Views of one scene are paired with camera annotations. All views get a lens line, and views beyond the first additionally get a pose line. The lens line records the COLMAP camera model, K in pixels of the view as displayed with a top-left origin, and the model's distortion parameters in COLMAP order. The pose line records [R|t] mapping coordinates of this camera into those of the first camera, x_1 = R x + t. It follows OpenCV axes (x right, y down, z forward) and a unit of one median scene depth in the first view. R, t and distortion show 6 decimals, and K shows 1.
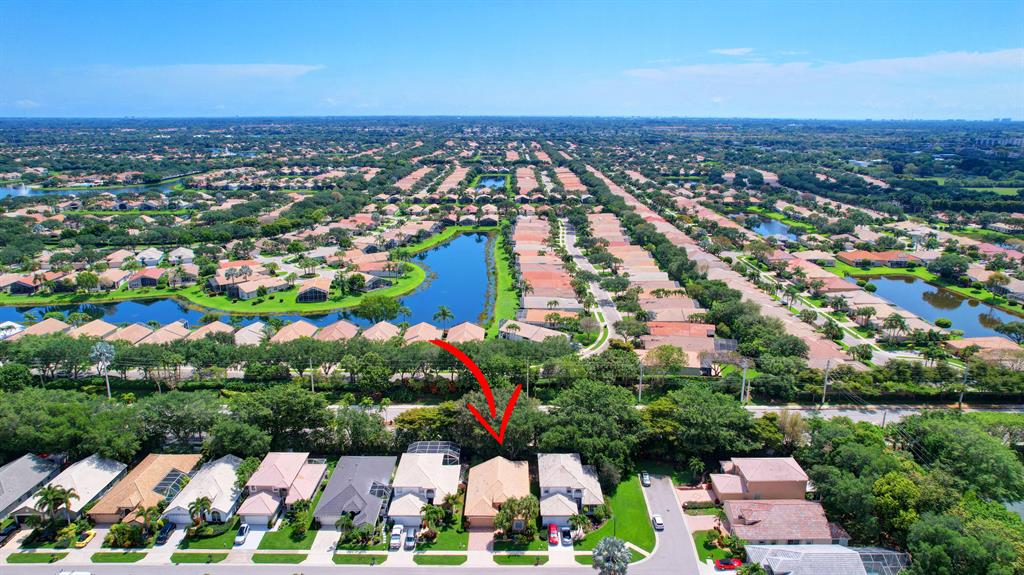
lens RADIAL K [[648.0, 0, 512.0], [0, 648.0, 287.5], [0, 0, 1]] dist [-0.047888, -0.022151]
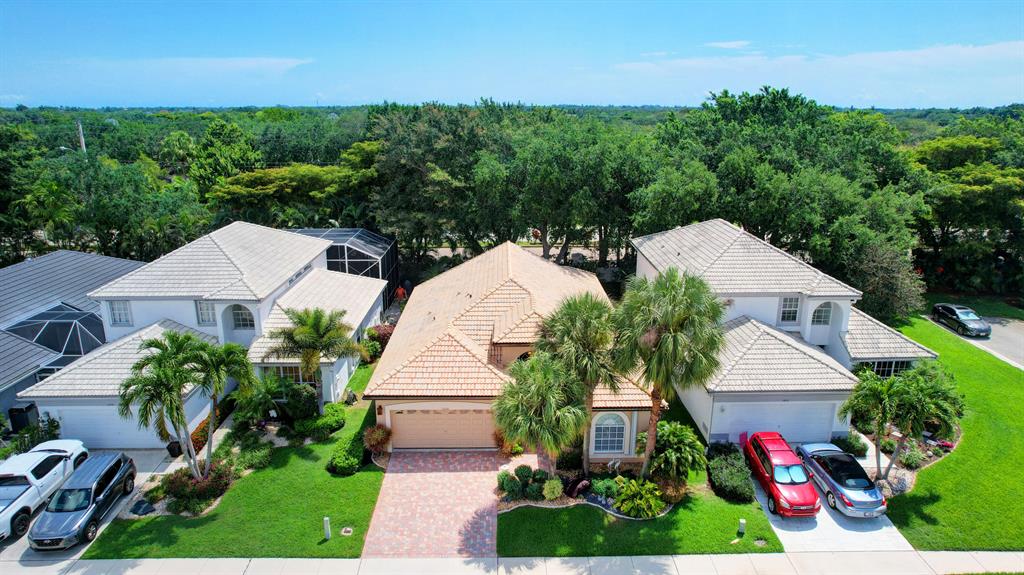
lens RADIAL K [[646.1, 0, 512.0], [0, 646.1, 287.5], [0, 0, 1]] dist [-0.076181, 0.061784]
pose [[0.999889, -0.004010, 0.014375, -0.025217], [0.003942, 0.999981, 0.004799, 0.308332], [-0.014394, -0.004742, 0.999885, 0.760164]]
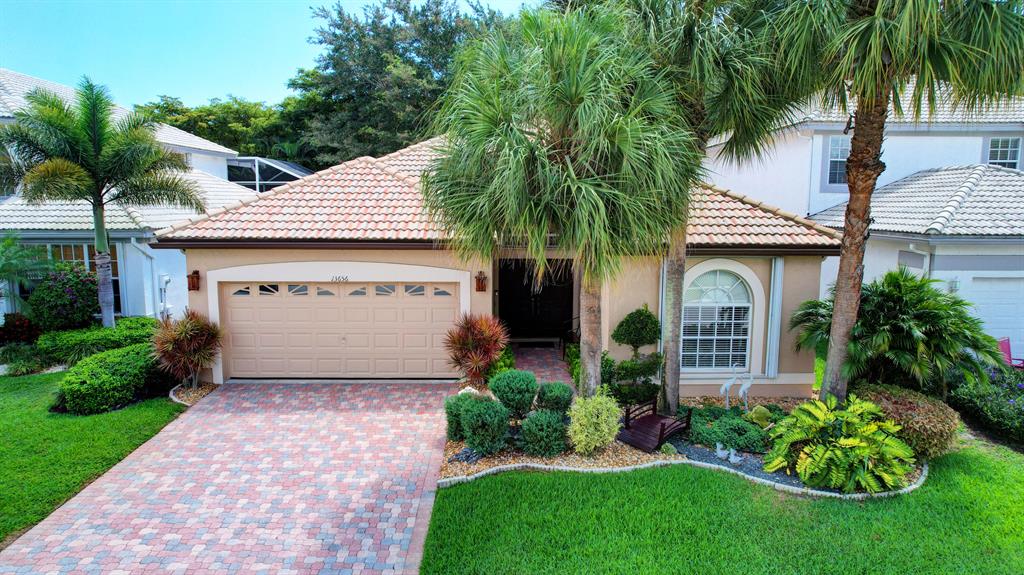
lens RADIAL K [[646.1, 0, 512.0], [0, 646.1, 287.5], [0, 0, 1]] dist [-0.076181, 0.061784]
pose [[0.999916, -0.001237, 0.012898, -0.020186], [0.003078, 0.989613, -0.143722, 0.365469], [-0.012587, 0.143750, 0.989534, 0.881474]]
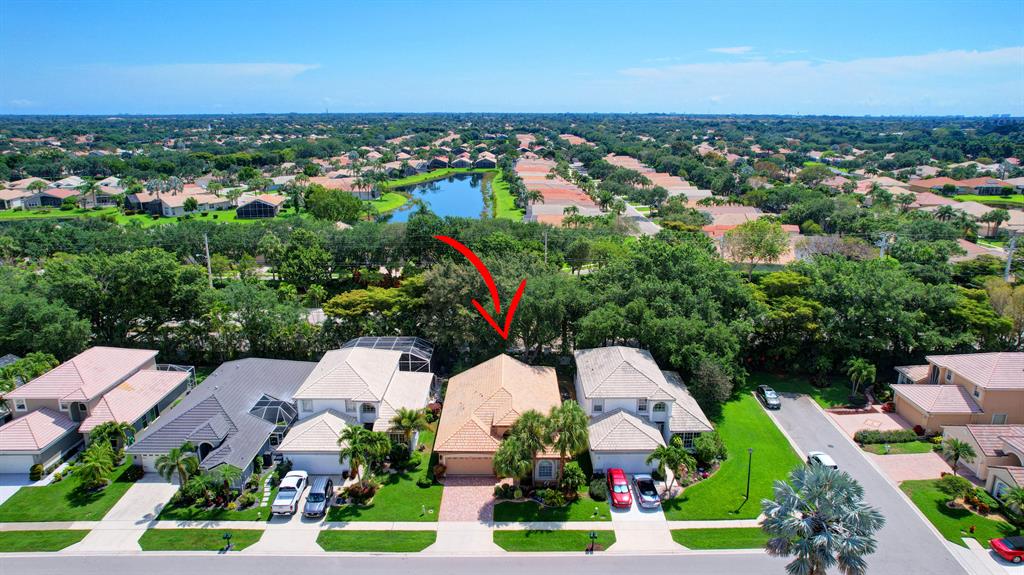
lens RADIAL K [[646.1, 0, 512.0], [0, 646.1, 287.5], [0, 0, 1]] dist [-0.076181, 0.061784]
pose [[0.999989, -0.001168, 0.004552, -0.016426], [0.001173, 0.999999, -0.001133, 0.225610], [-0.004550, 0.001138, 0.999989, 0.502663]]
